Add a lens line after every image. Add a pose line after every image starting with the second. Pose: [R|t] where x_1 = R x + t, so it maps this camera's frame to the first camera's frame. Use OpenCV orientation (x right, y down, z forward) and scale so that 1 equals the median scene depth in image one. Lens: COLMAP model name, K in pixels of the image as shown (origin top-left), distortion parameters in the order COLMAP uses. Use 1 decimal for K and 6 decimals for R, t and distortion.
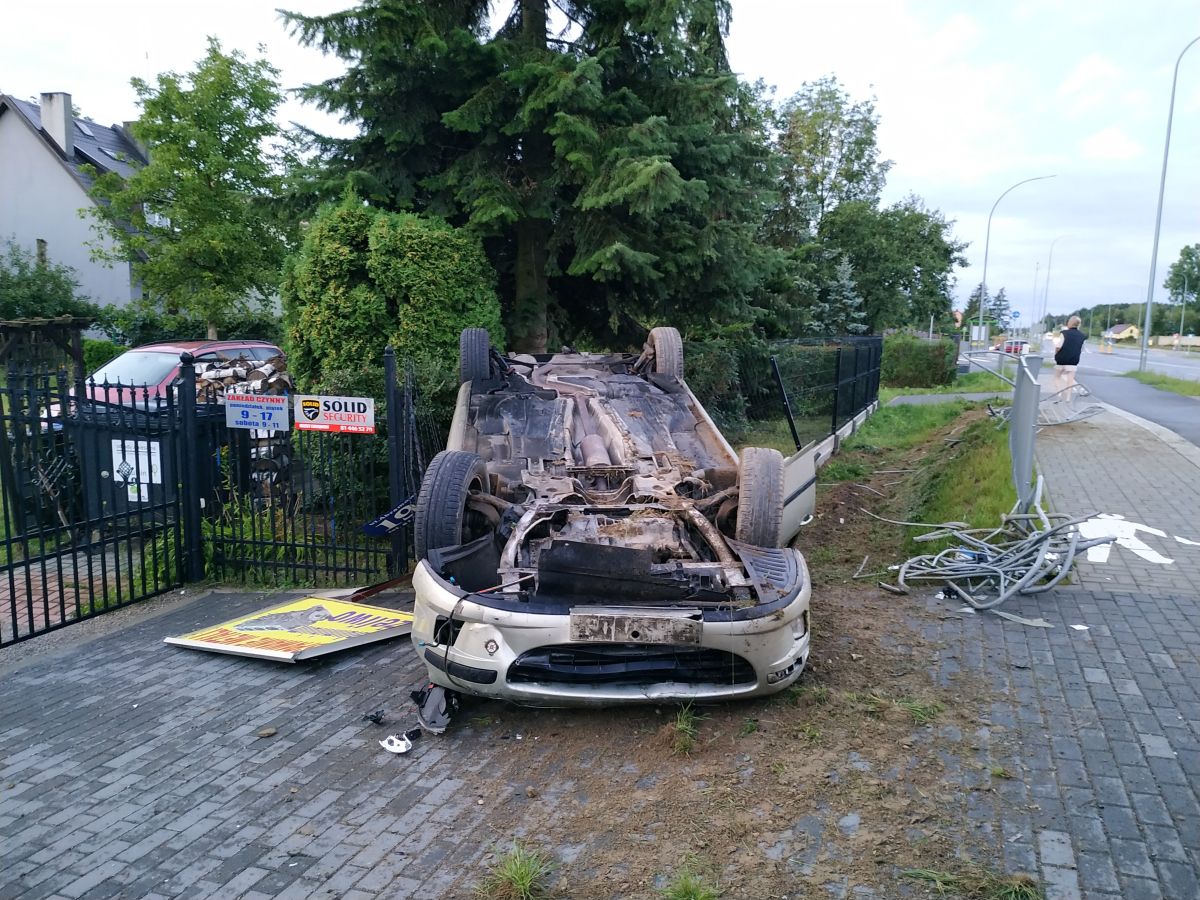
lens RADIAL K [[843.7, 0, 622.4], [0, 843.7, 462.1], [0, 0, 1]] dist [0.070254, -0.122932]
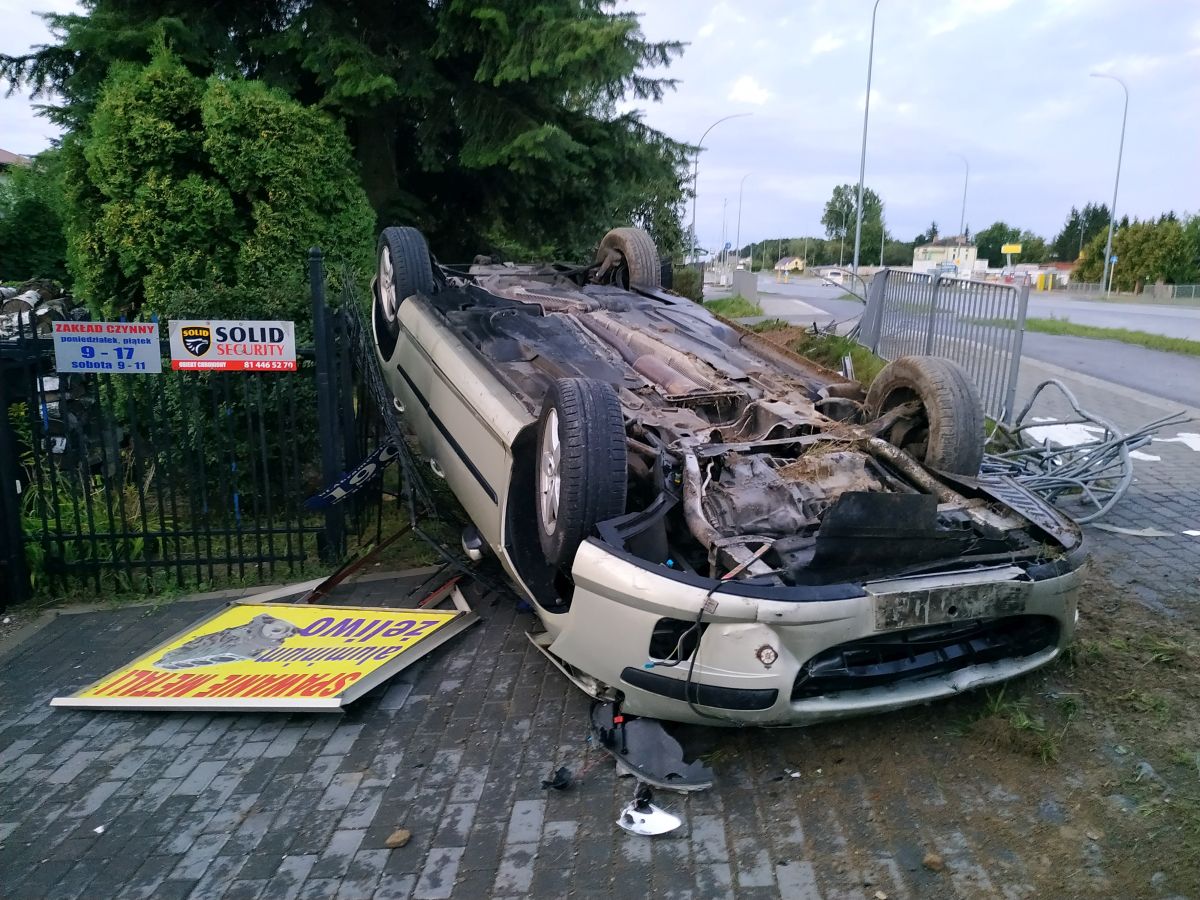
lens RADIAL K [[847.9, 0, 600.0], [0, 847.9, 450.0], [0, 0, 1]] dist [0.002985, -0.008145]
pose [[0.949847, -0.076204, 0.303287, -0.218923], [0.057973, 0.995953, 0.068679, -0.000599], [-0.307294, -0.047652, 0.950421, 0.184760]]
